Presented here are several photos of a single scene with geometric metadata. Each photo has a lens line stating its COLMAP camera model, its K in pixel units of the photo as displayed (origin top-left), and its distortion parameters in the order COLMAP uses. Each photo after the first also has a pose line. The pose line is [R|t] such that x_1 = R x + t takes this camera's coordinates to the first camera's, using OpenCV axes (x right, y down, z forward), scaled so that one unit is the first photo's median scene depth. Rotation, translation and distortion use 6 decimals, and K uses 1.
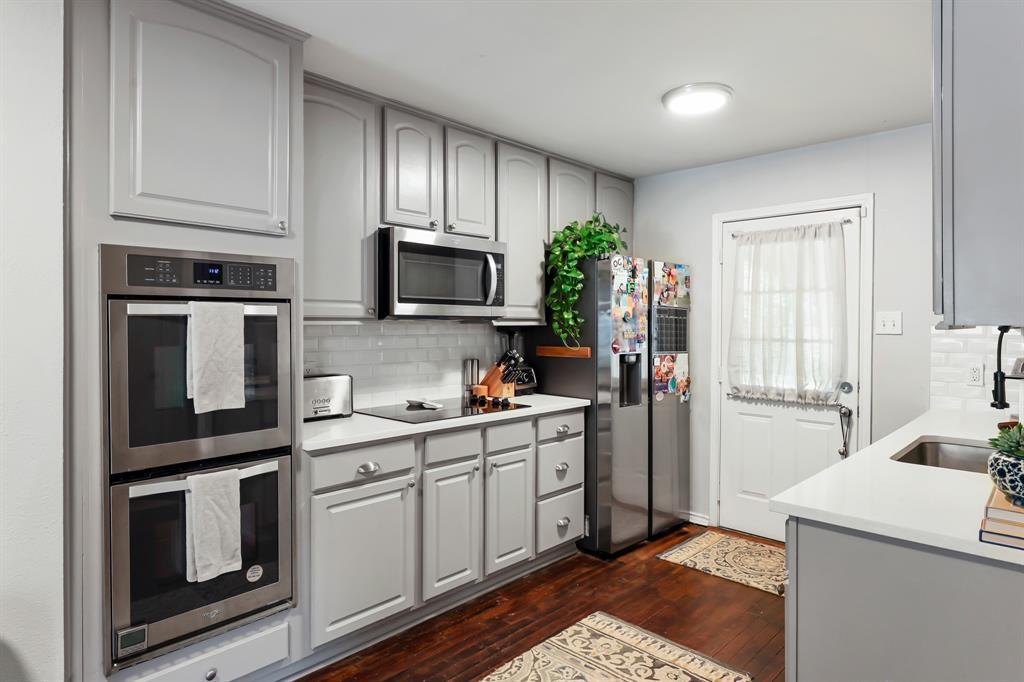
lens RADIAL K [[583.5, 0, 495.9], [0, 583.5, 329.3], [0, 0, 1]] dist [-0.000013, 0.001477]
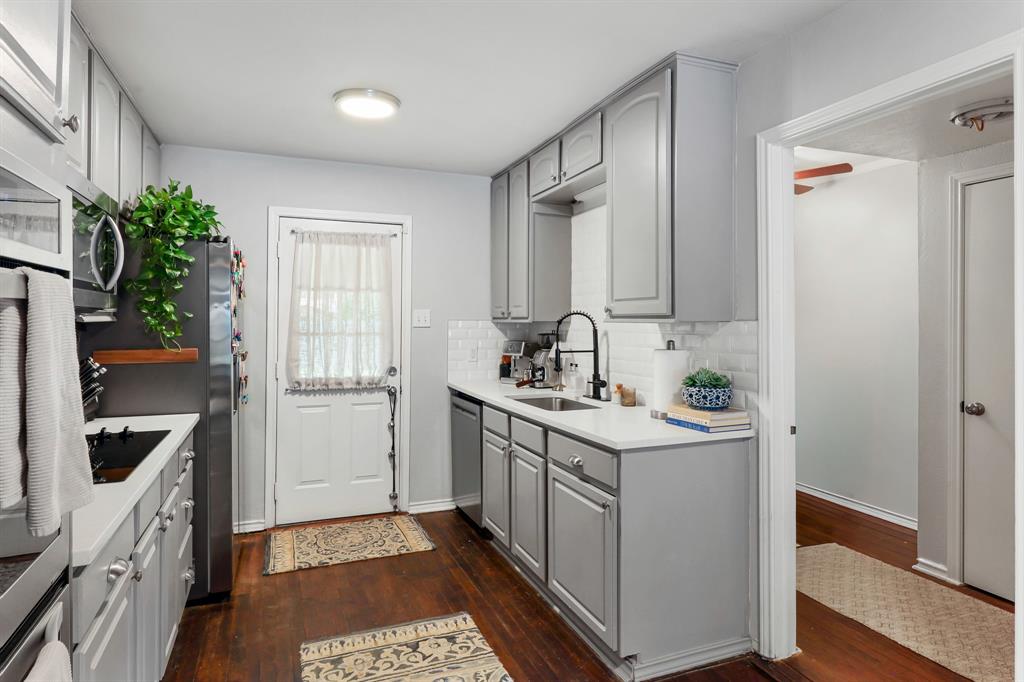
lens RADIAL K [[584.0, 0, 509.4], [0, 584.0, 316.1], [0, 0, 1]] dist [0.000817, 0.000477]
pose [[0.403064, 0.004659, 0.915160, -0.409116], [0.006304, 0.999949, -0.007867, -0.004420], [-0.915150, 0.008940, 0.403014, 0.277940]]
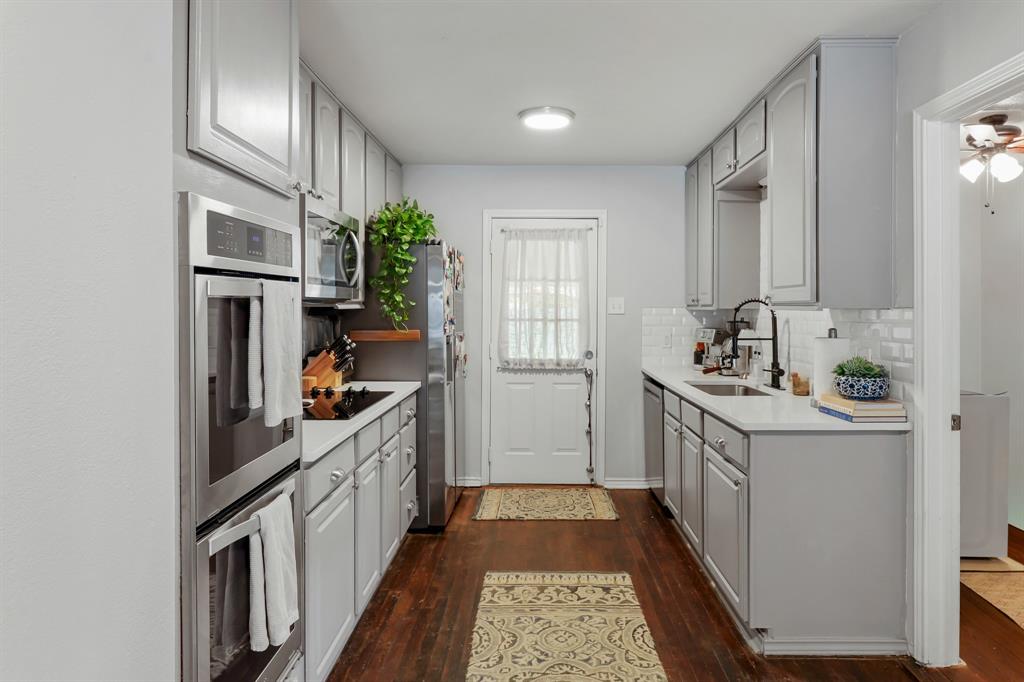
lens RADIAL K [[607.9, 0, 529.7], [0, 607.9, 312.0], [0, 0, 1]] dist [0.000674, 0.000901]
pose [[0.719574, -0.007174, 0.694378, -0.439303], [0.005843, 0.999974, 0.004276, -0.003615], [-0.694391, 0.000981, 0.719597, 0.103315]]
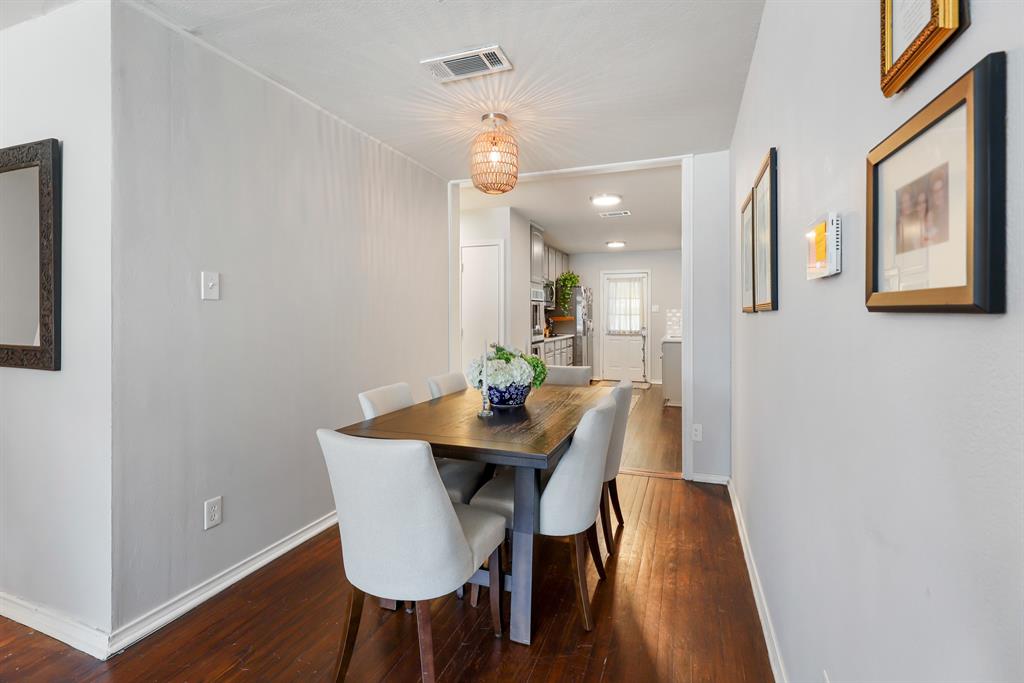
lens RADIAL K [[478.7, 0, 507.4], [0, 478.7, 319.6], [0, 0, 1]] dist [-0.001316, -0.000056]
pose [[0.913534, -0.006469, 0.406712, -1.139113], [0.007612, 0.999970, -0.001192, 0.045996], [-0.406692, 0.004185, 0.913556, -1.086134]]
